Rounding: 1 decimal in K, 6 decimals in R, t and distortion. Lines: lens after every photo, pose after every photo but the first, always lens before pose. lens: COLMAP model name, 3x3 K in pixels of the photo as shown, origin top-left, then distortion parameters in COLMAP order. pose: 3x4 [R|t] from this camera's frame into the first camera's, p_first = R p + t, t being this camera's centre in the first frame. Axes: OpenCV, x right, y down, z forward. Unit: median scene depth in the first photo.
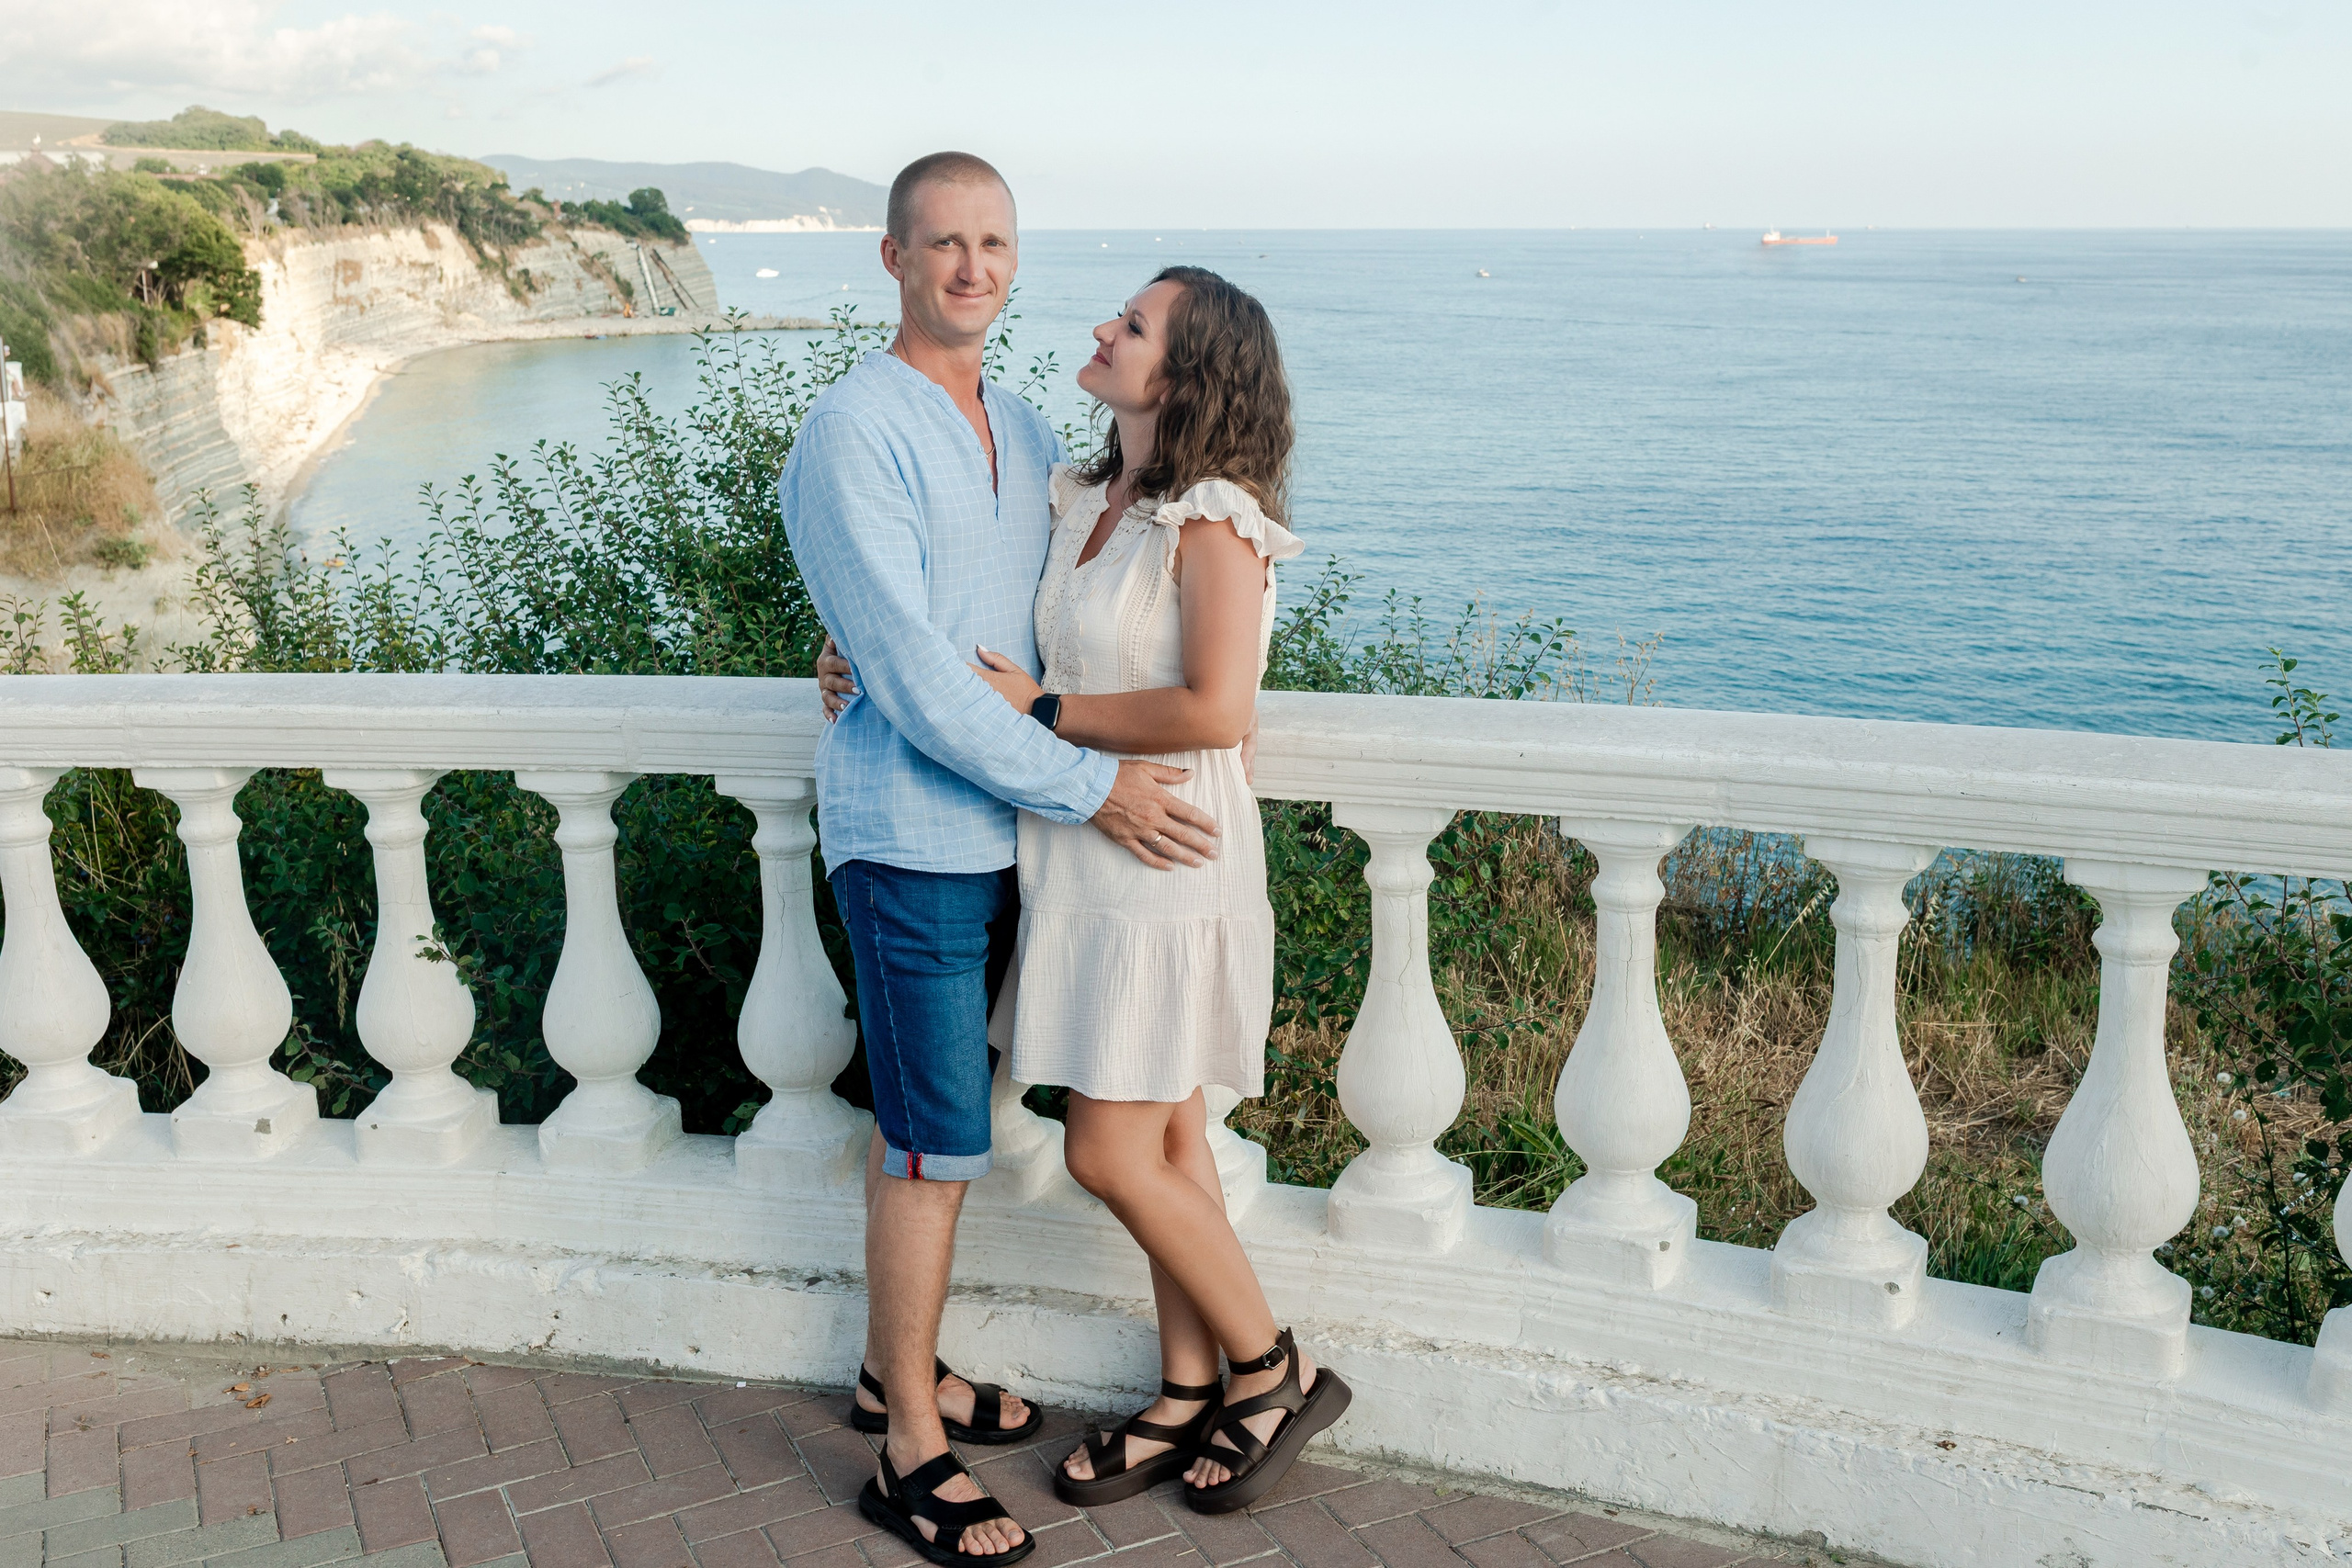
lens RADIAL K [[2229.9, 0, 1174.6], [0, 2229.9, 791.9], [0, 0, 1]] dist [-0.003717, -0.002591]
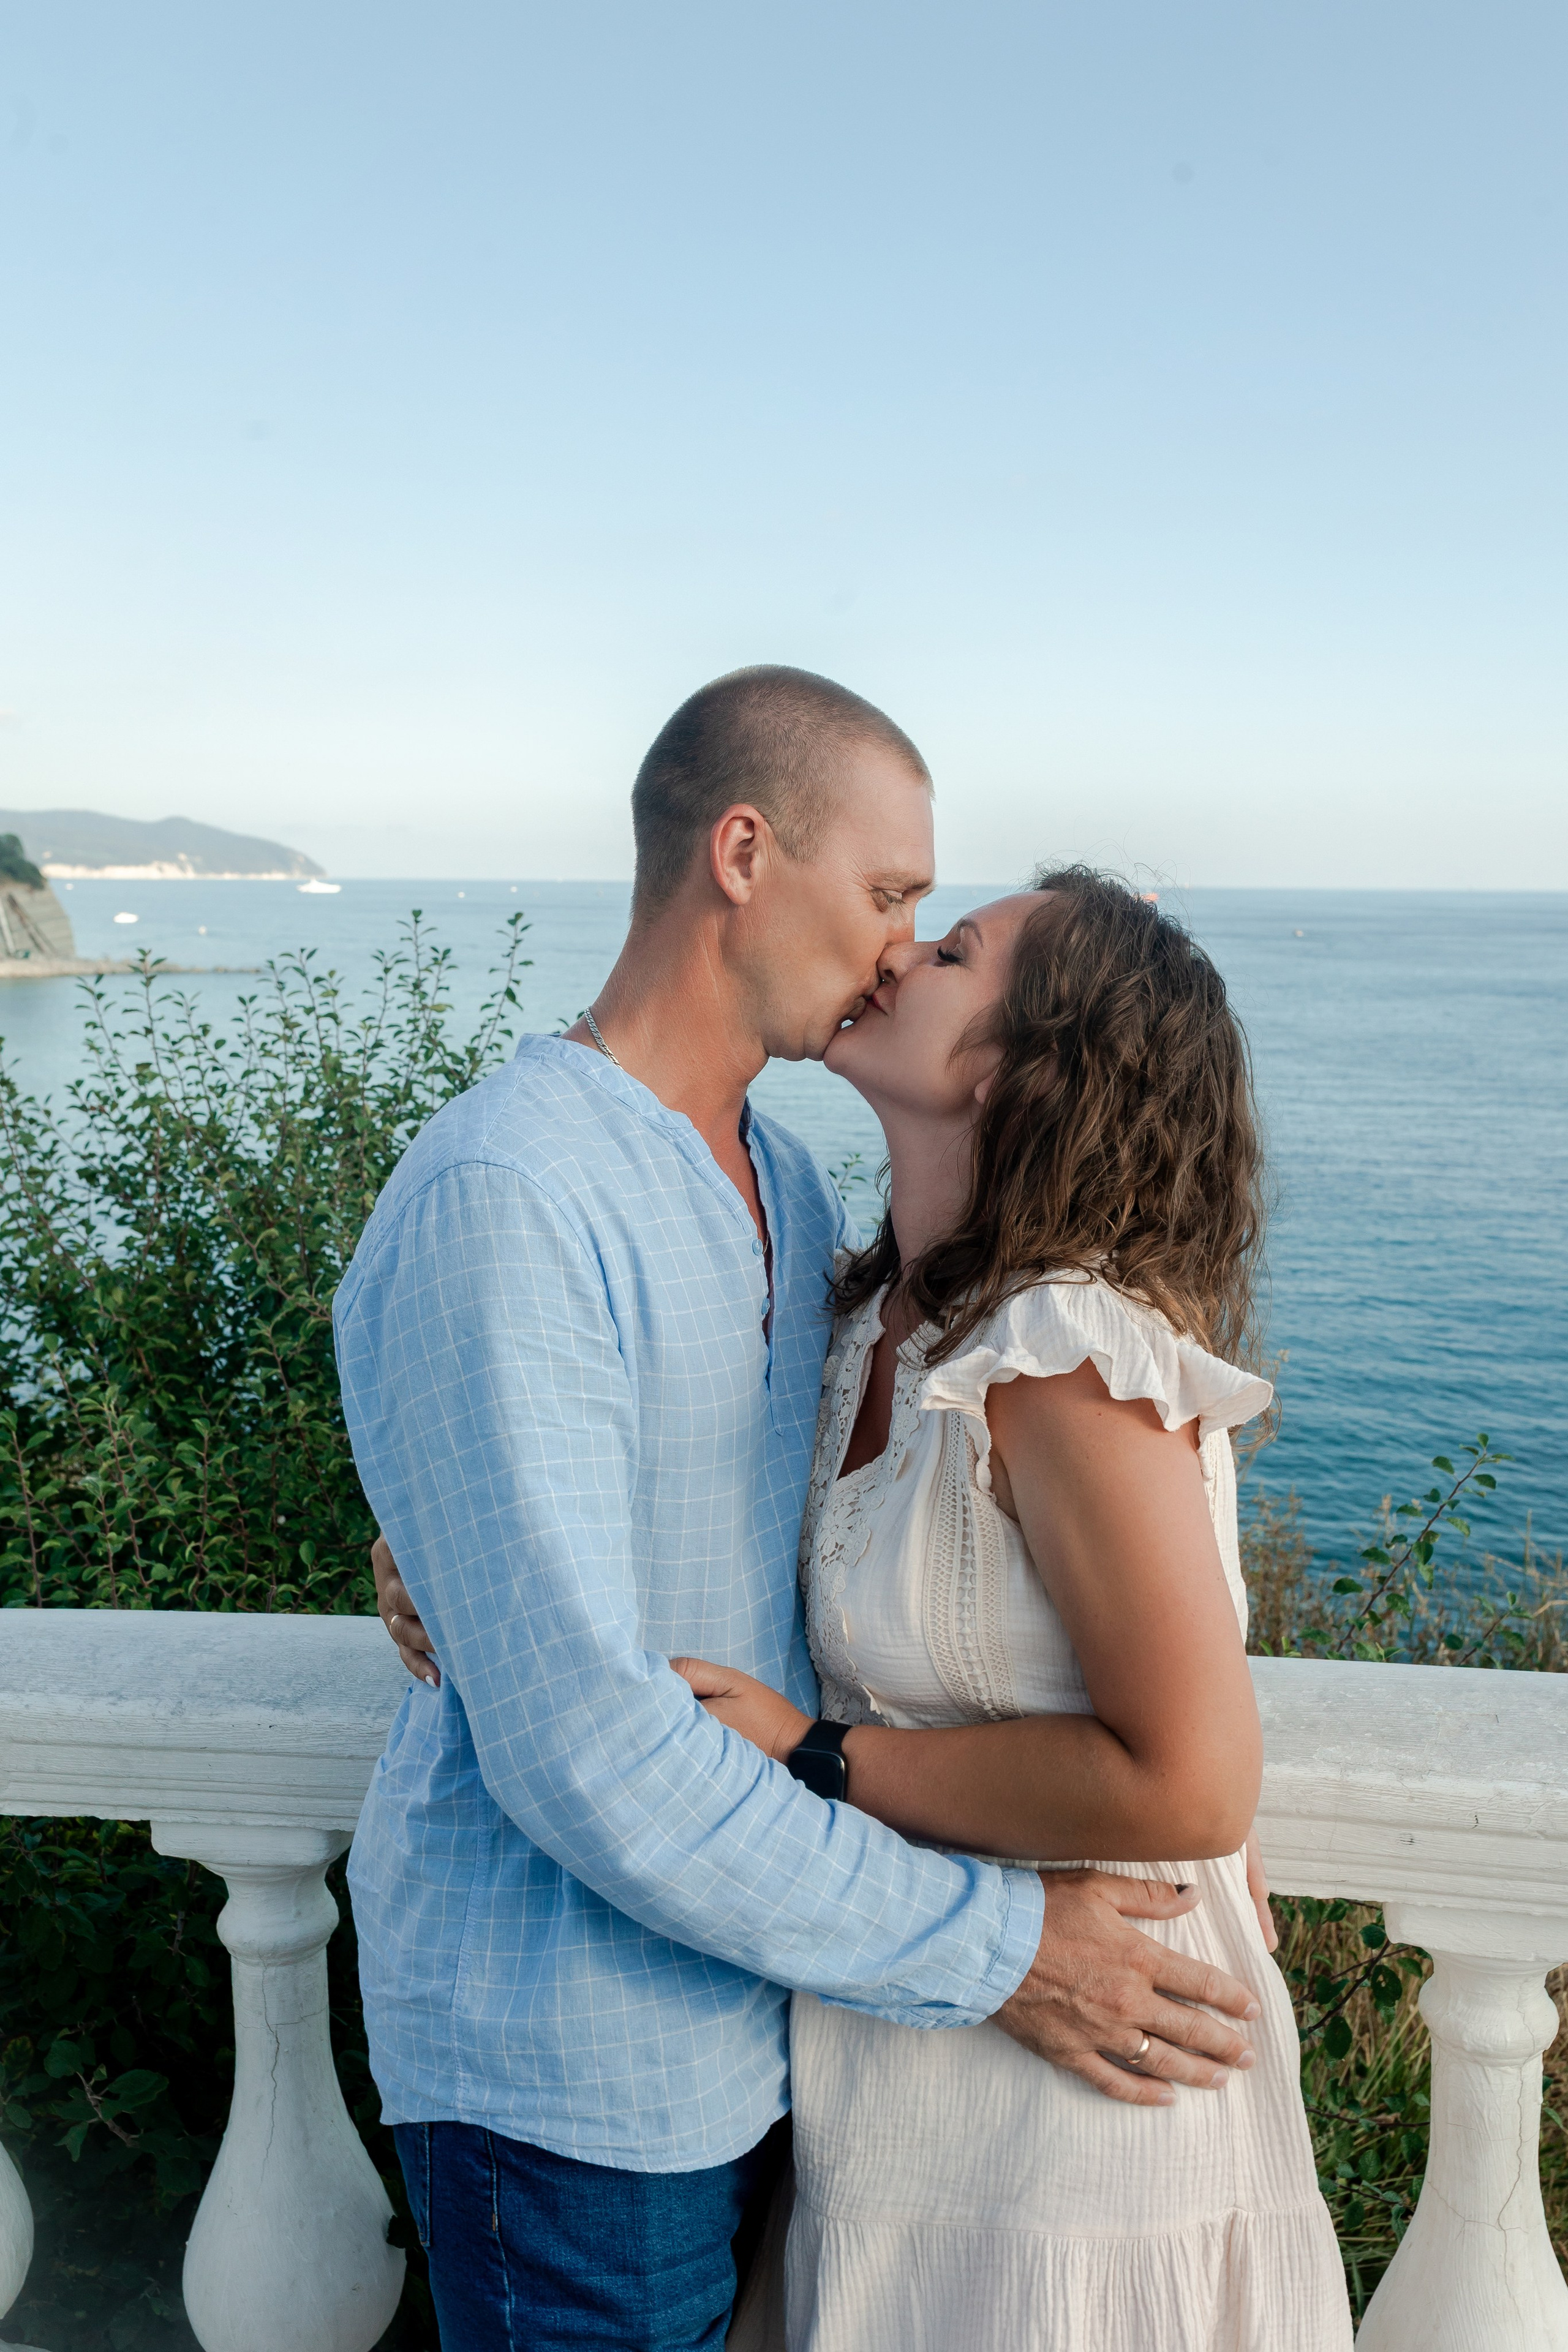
lens RADIAL K [[2230.2, 0, 810.3], [0, 2230.2, 1195.7], [0, 0, 1]] dist [-0.003717, -0.002591]
pose [[0.992973, -0.006001, 0.118185, -0.076514], [0.018566, 0.994246, -0.105496, -0.065372], [-0.116872, 0.106949, 0.987372, 0.301498]]
